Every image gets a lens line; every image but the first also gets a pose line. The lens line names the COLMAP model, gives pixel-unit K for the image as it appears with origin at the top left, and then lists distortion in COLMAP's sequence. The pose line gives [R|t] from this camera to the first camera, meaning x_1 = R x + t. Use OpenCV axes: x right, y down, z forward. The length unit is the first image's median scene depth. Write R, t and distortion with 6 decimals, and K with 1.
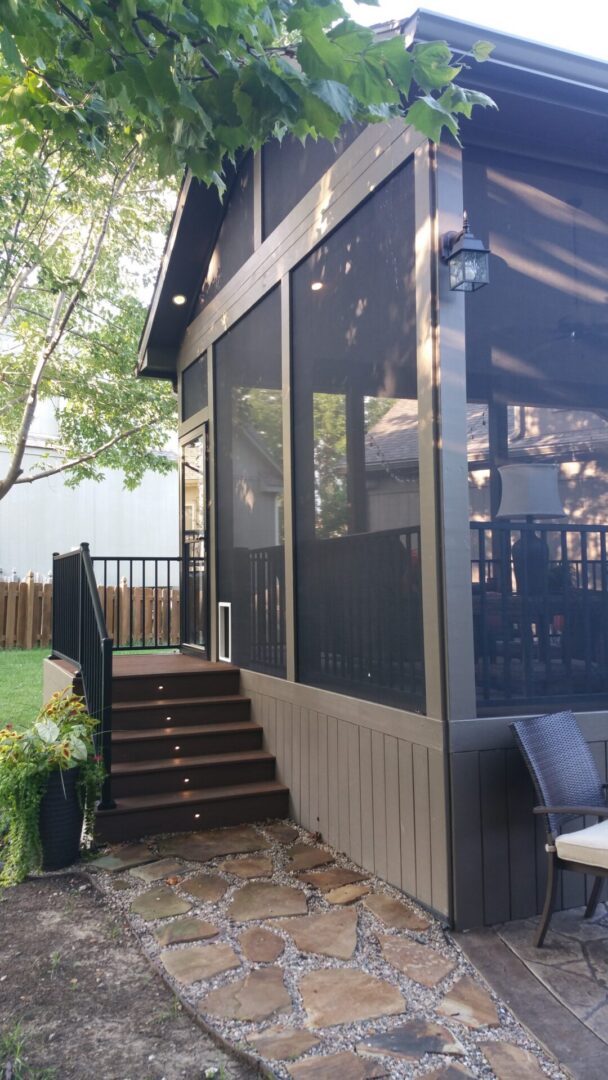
lens RADIAL K [[876.7, 0, 298.5], [0, 876.7, 534.9], [0, 0, 1]] dist [0.136358, -0.297421]
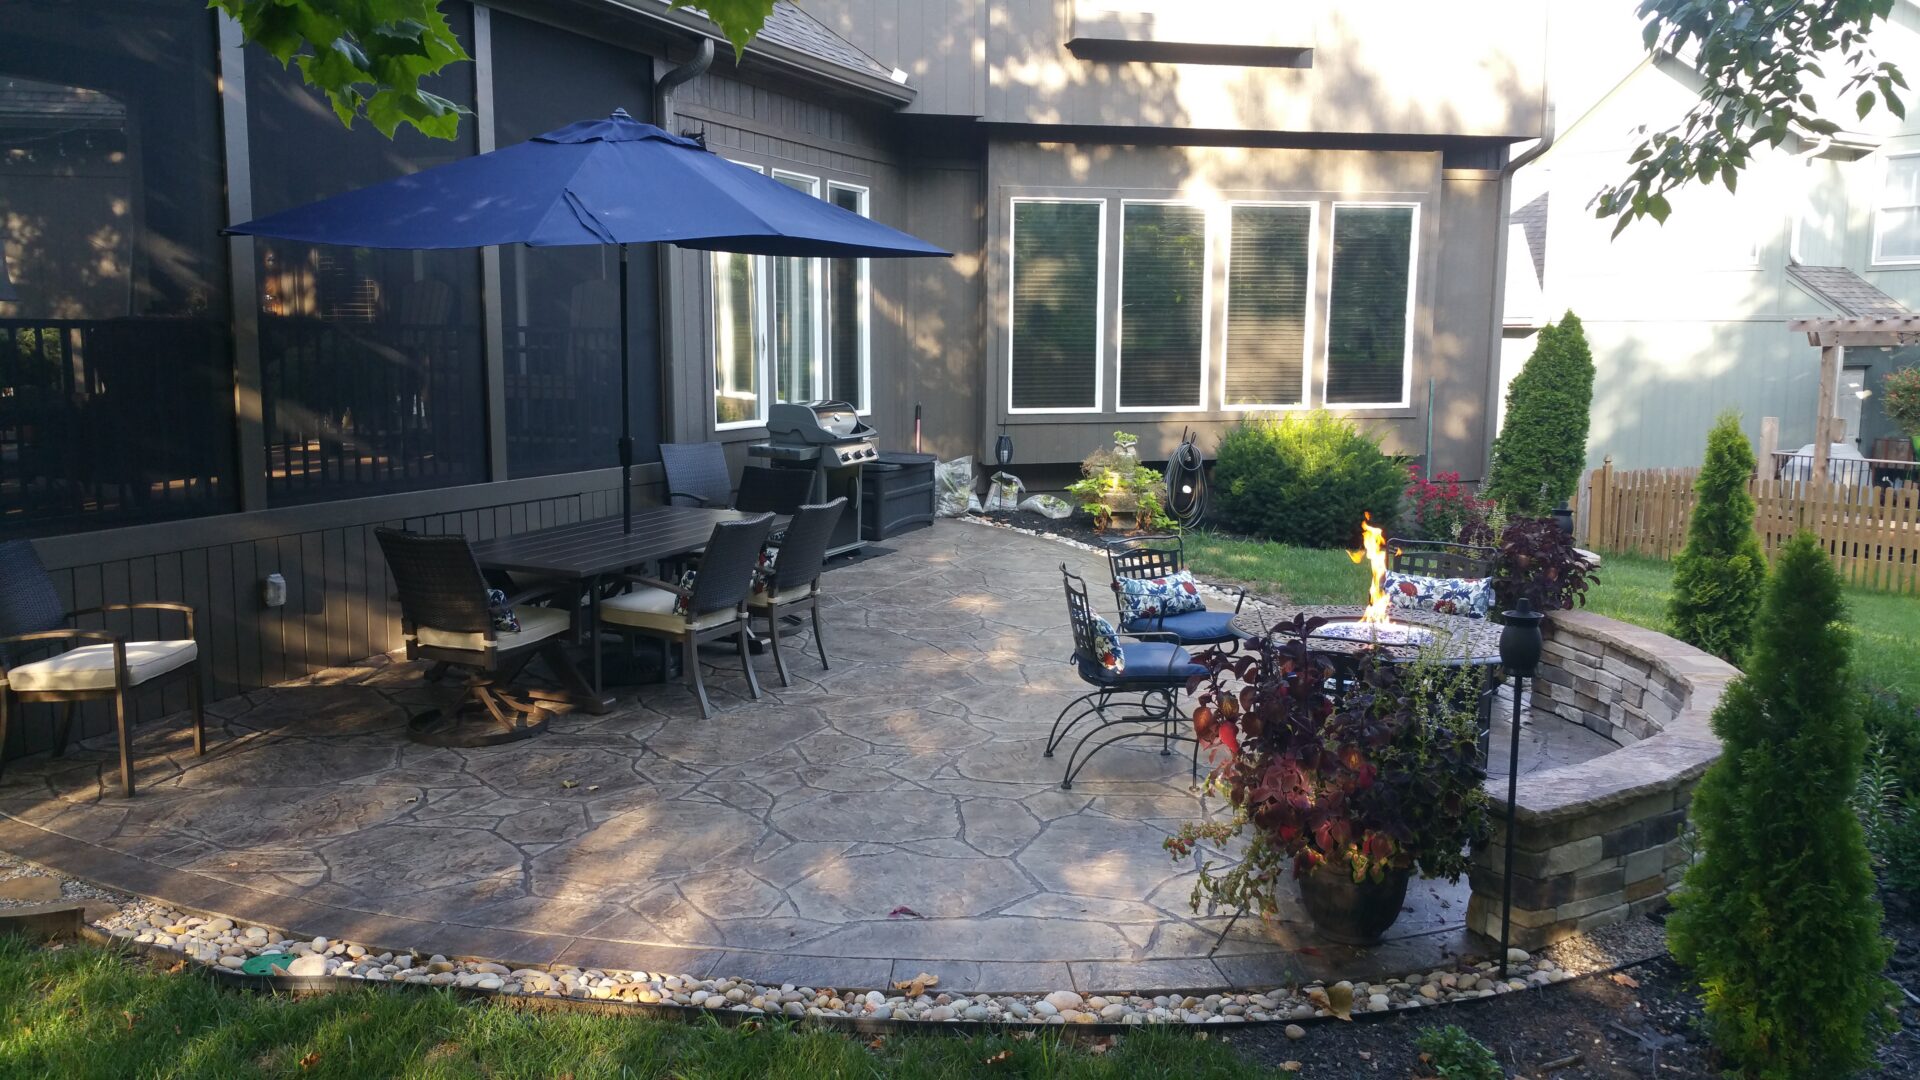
lens RADIAL K [[1558.5, 0, 960.0], [0, 1558.5, 540.0], [0, 0, 1]] dist [0.136358, -0.297421]
pose [[0.700583, -0.079387, 0.709142, -0.131389], [-0.055834, 0.984647, 0.165389, -0.092871], [-0.711384, -0.155463, 0.685394, -0.623092]]
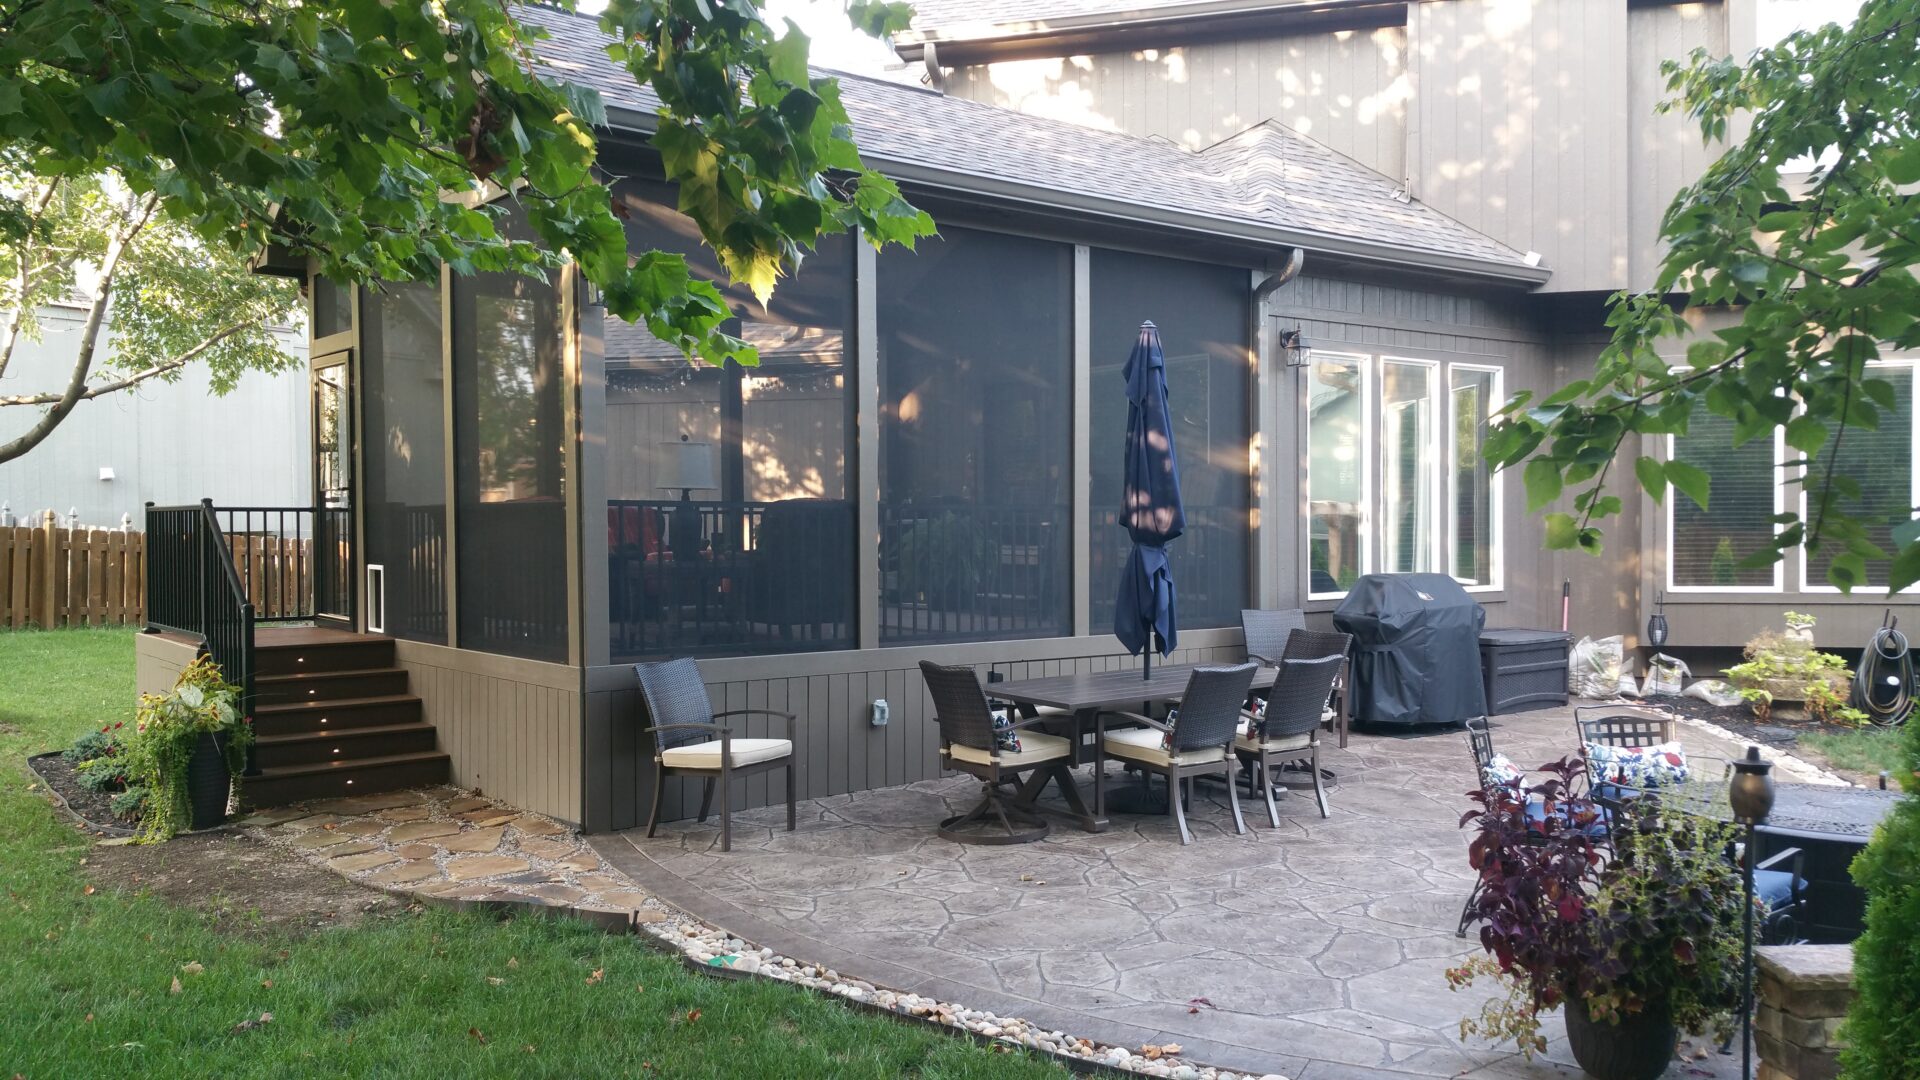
lens RADIAL K [[1558.5, 0, 960.0], [0, 1558.5, 540.0], [0, 0, 1]] dist [0.136358, -0.297421]
pose [[0.960382, 0.003384, 0.278667, 0.053149], [-0.022658, 0.997564, 0.065974, -0.094673], [-0.277765, -0.069674, 0.958119, -0.973747]]
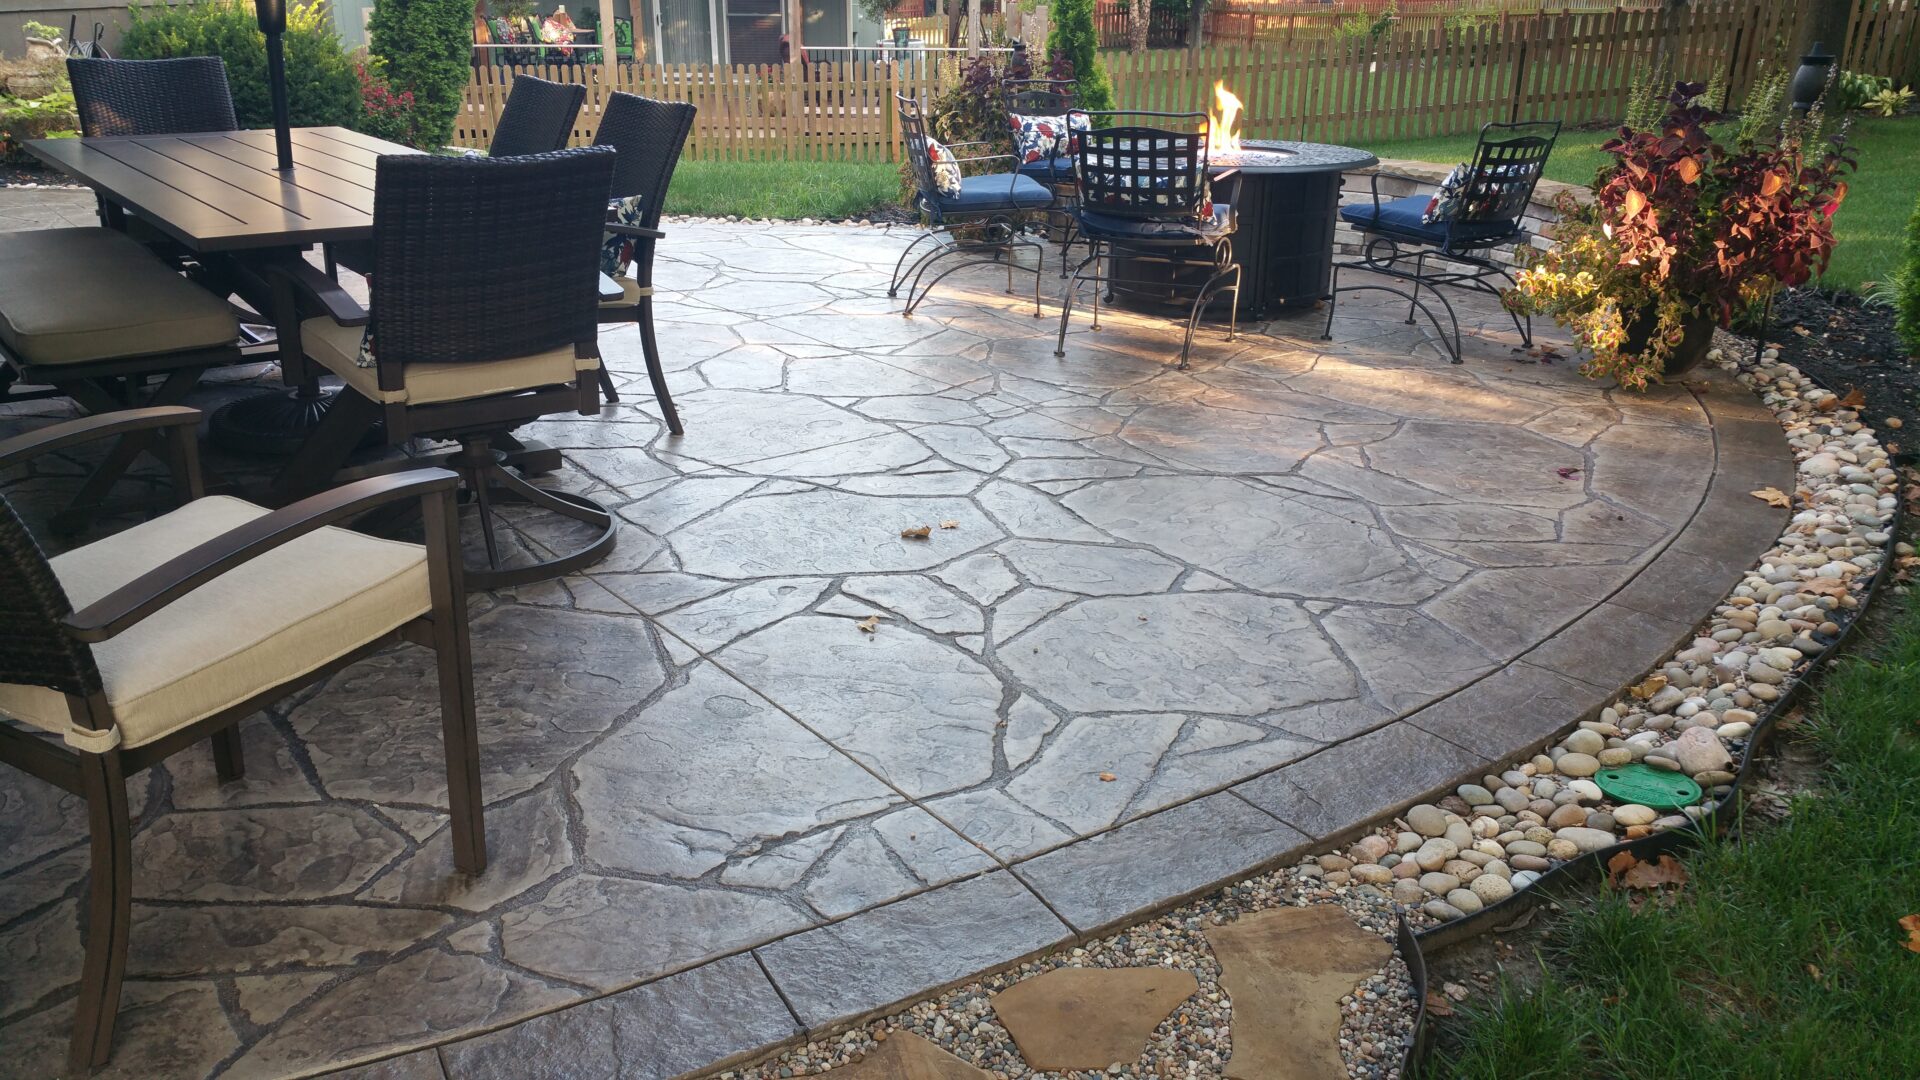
lens RADIAL K [[1558.5, 0, 960.0], [0, 1558.5, 540.0], [0, 0, 1]] dist [0.136358, -0.297421]
pose [[-0.261389, -0.321760, 0.910025, -0.178322], [-0.044365, 0.945812, 0.321670, 0.087179], [-0.964213, 0.043707, -0.261500, 0.646695]]
